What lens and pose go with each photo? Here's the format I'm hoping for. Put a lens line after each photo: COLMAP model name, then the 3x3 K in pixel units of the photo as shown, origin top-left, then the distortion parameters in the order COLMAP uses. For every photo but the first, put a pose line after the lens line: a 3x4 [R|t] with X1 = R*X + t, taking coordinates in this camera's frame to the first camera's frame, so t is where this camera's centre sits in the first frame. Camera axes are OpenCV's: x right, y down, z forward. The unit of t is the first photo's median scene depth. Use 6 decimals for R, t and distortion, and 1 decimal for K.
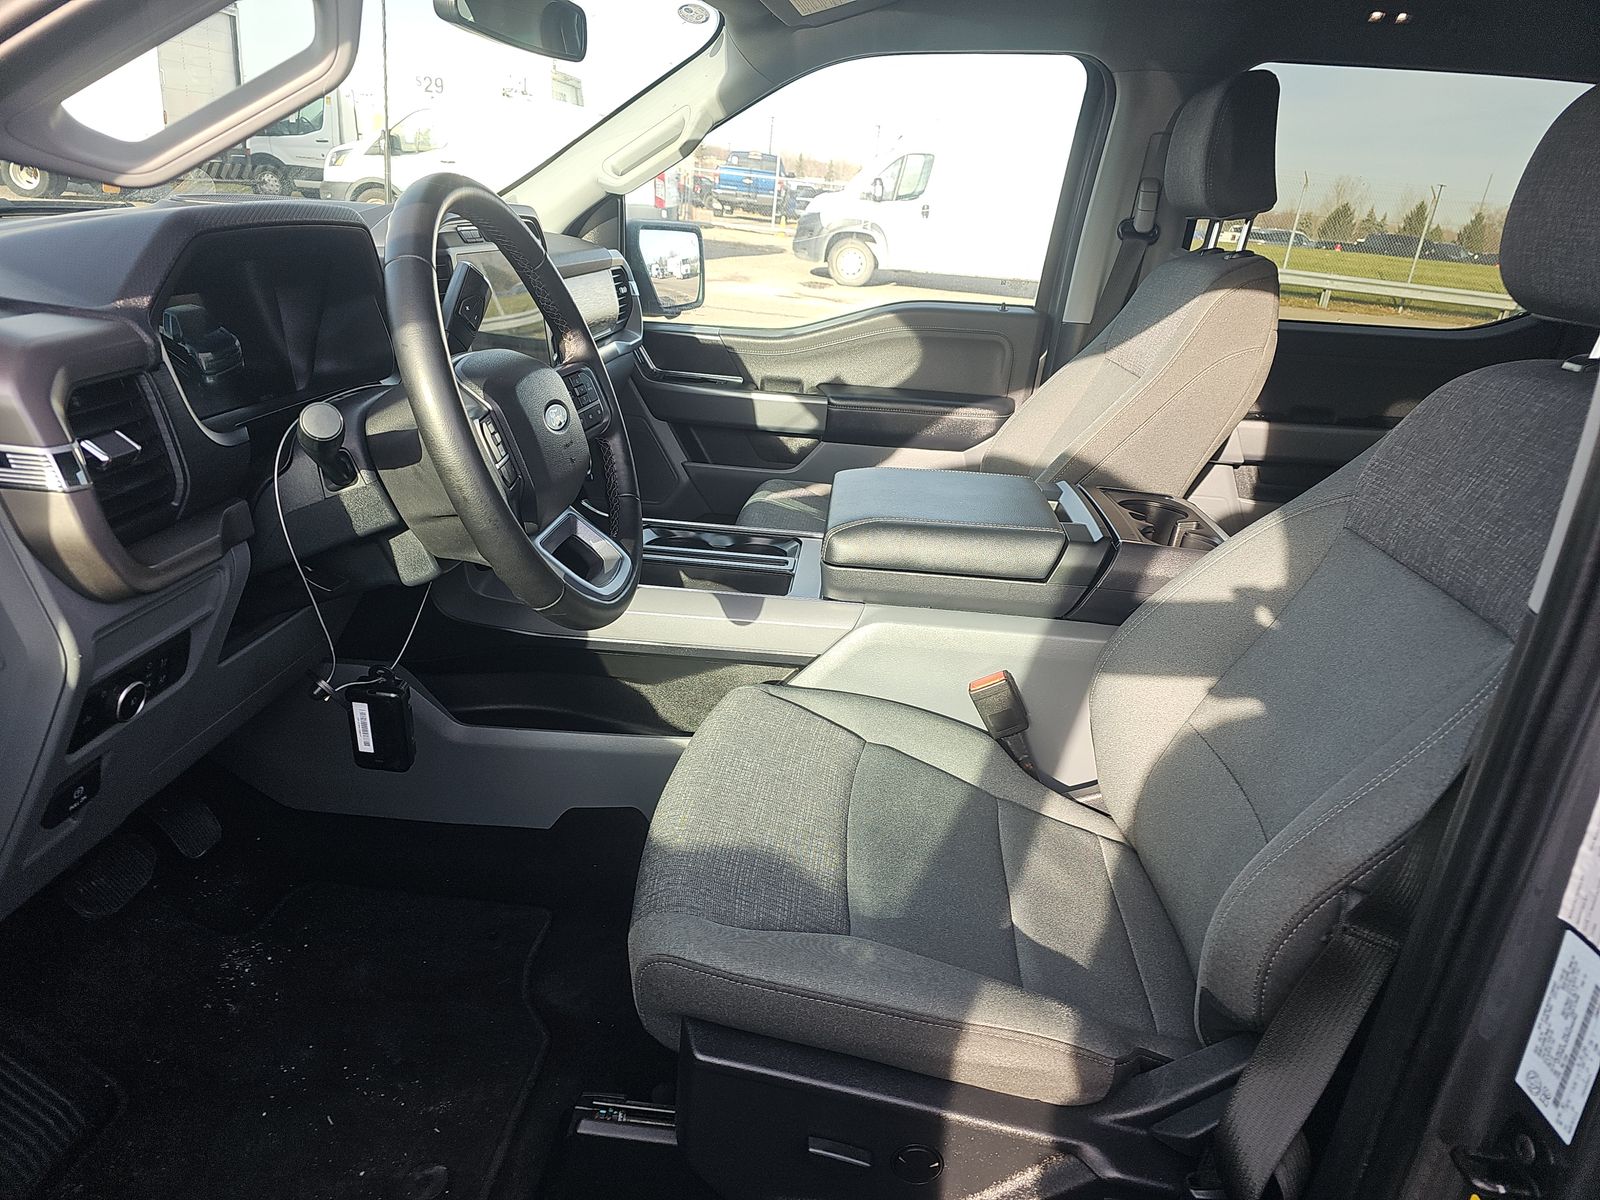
lens RADIAL K [[1029.0, 0, 822.8], [0, 1029.0, 599.2], [0, 0, 1]] dist [0.042833, -0.062972]
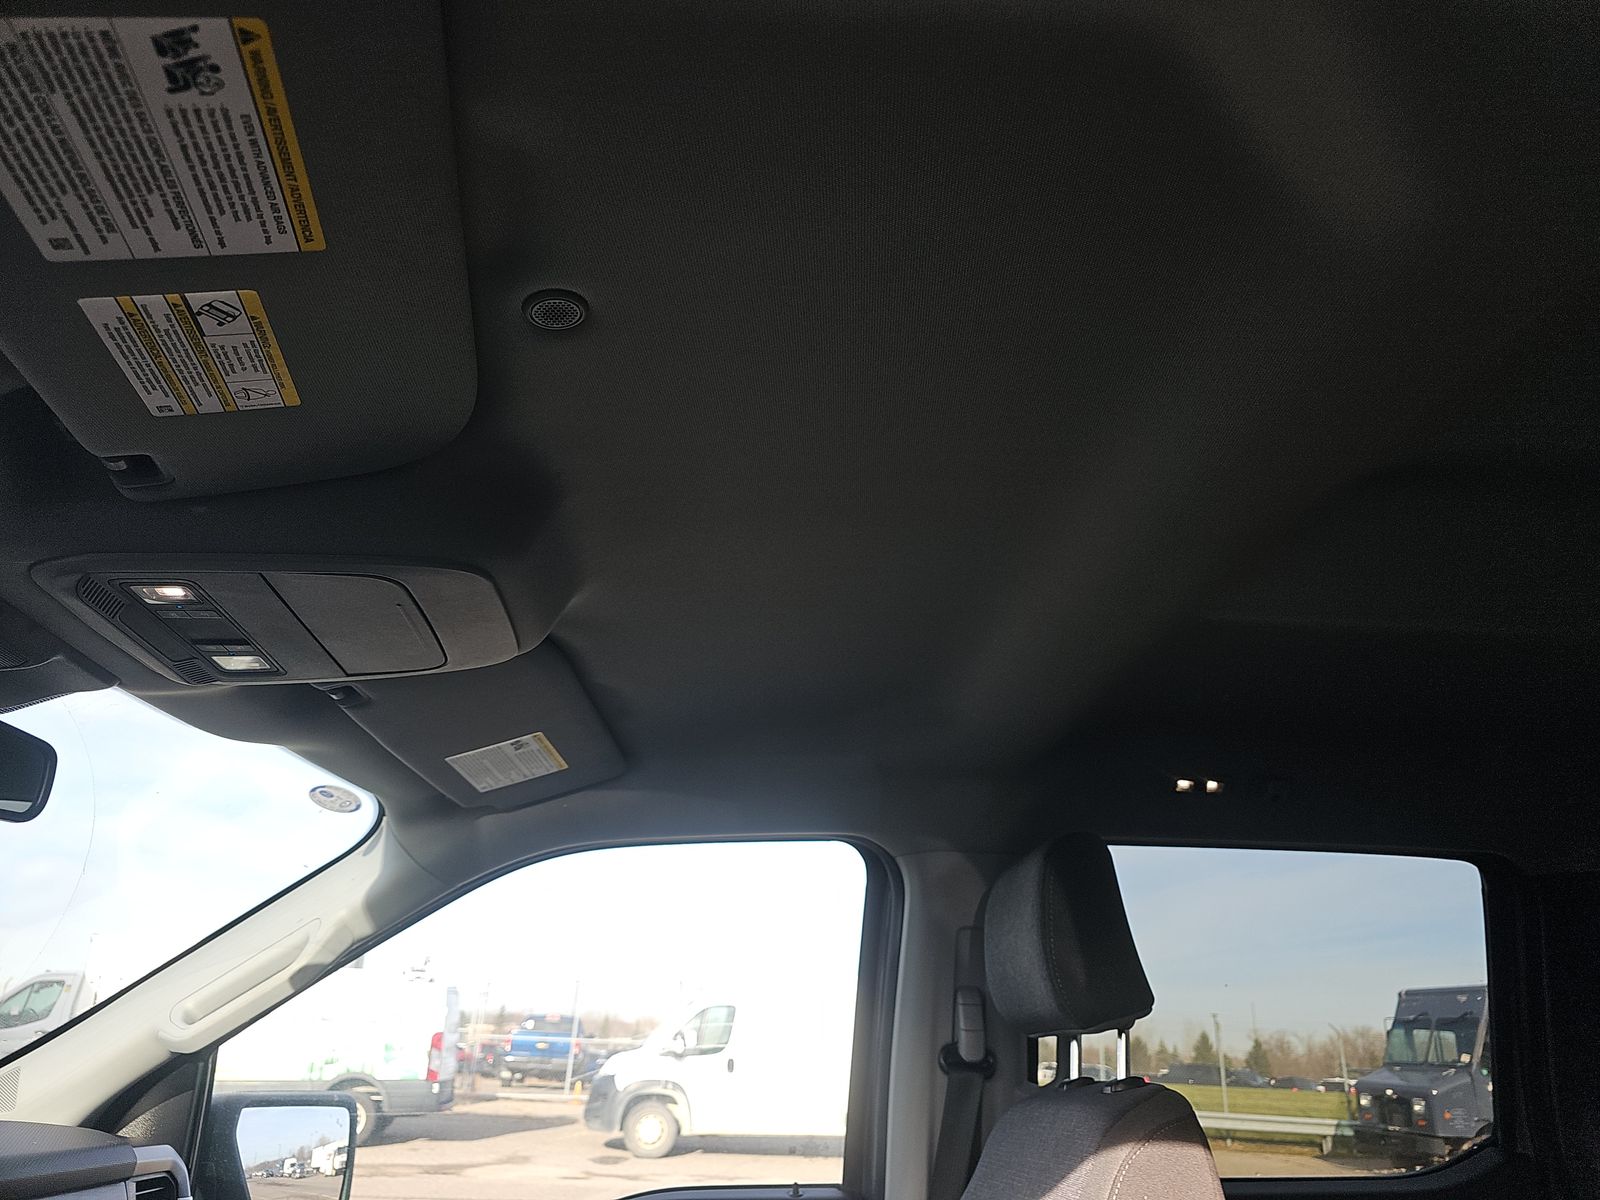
lens RADIAL K [[1066.3, 0, 812.7], [0, 1066.3, 599.7], [0, 0, 1]] dist [0.047998, -0.039331]
pose [[0.985484, 0.012202, 0.169329, 0.062802], [0.108954, 0.719445, -0.685951, -0.077723], [-0.130193, 0.694443, 0.707672, 0.239630]]
